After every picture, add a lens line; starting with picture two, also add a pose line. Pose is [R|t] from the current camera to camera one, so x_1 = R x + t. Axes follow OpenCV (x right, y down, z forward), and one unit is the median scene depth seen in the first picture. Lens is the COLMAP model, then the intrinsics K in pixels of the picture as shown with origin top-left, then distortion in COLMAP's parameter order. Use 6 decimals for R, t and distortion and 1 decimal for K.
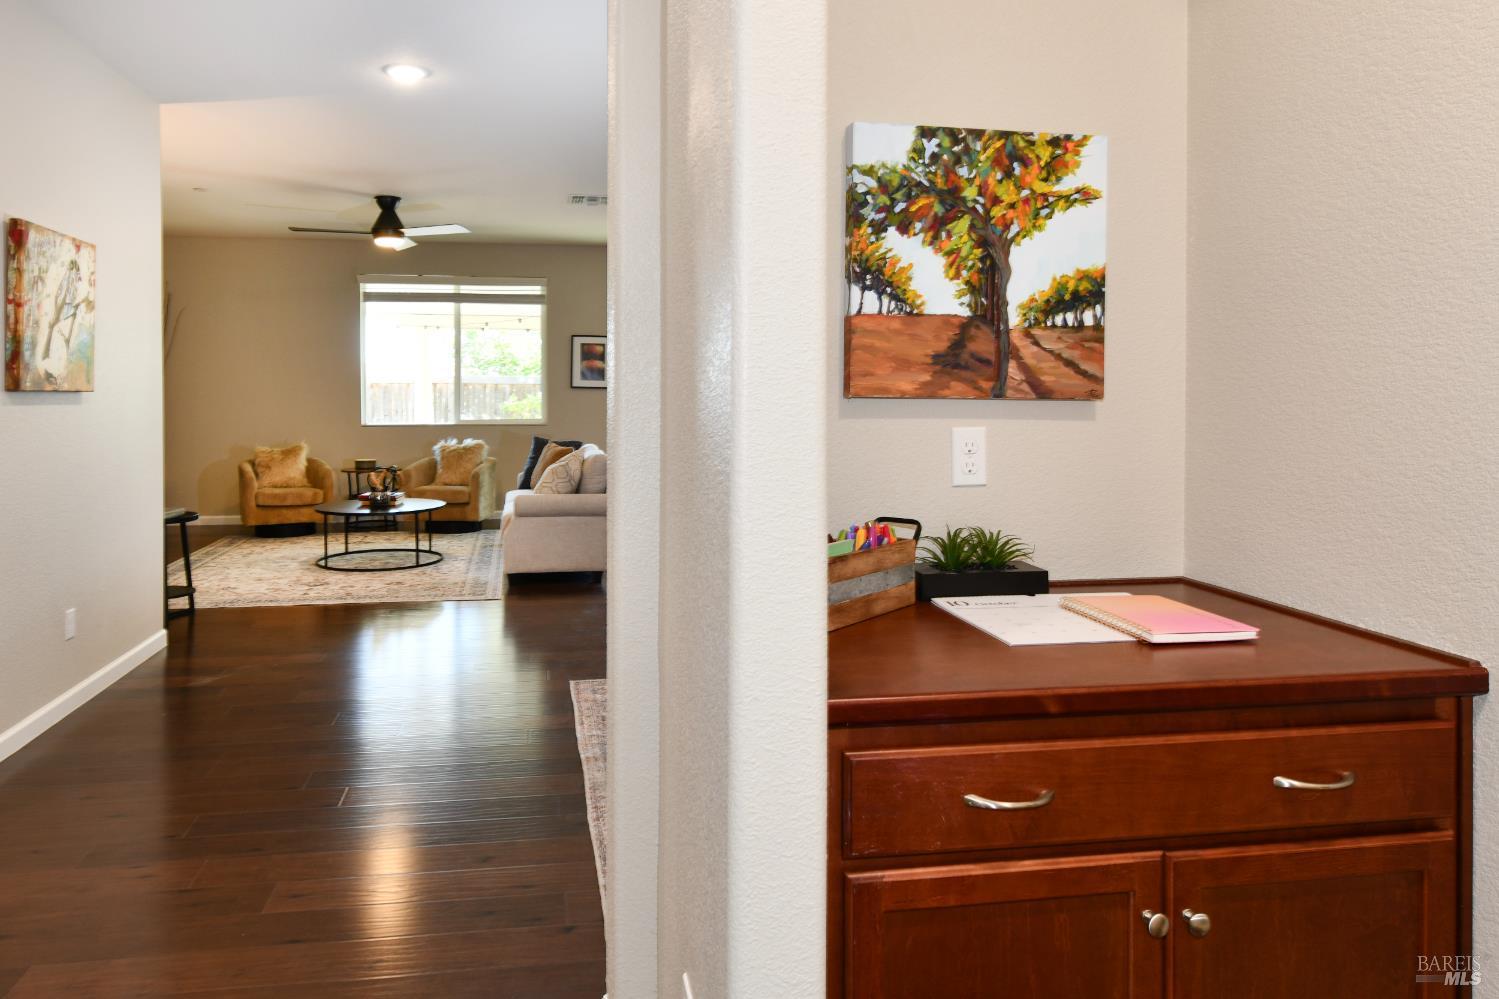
lens RADIAL K [[969.9, 0, 637.5], [0, 969.9, 398.3], [0, 0, 1]] dist [-0.005459, 0.001887]
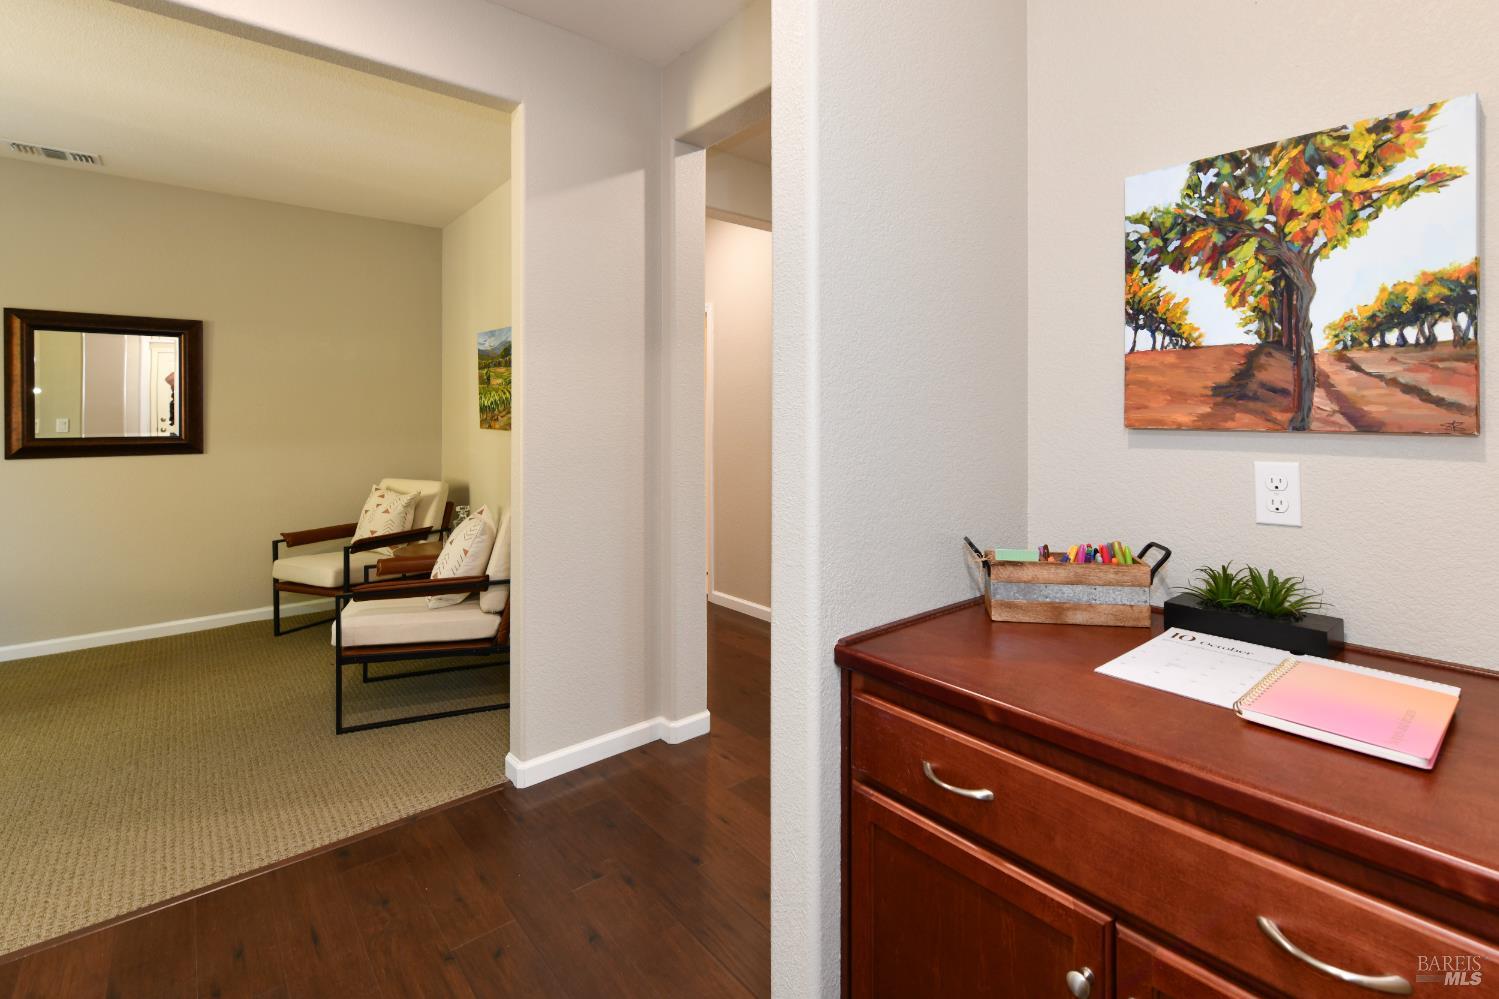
lens RADIAL K [[673.8, 0, 803.5], [0, 673.8, 413.1], [0, 0, 1]] dist [0.000021, -0.001174]
pose [[0.571866, -0.008414, -0.820304, 0.627928], [-0.004571, 0.999899, -0.013442, -0.006416], [0.820334, 0.011436, 0.571770, 0.262527]]
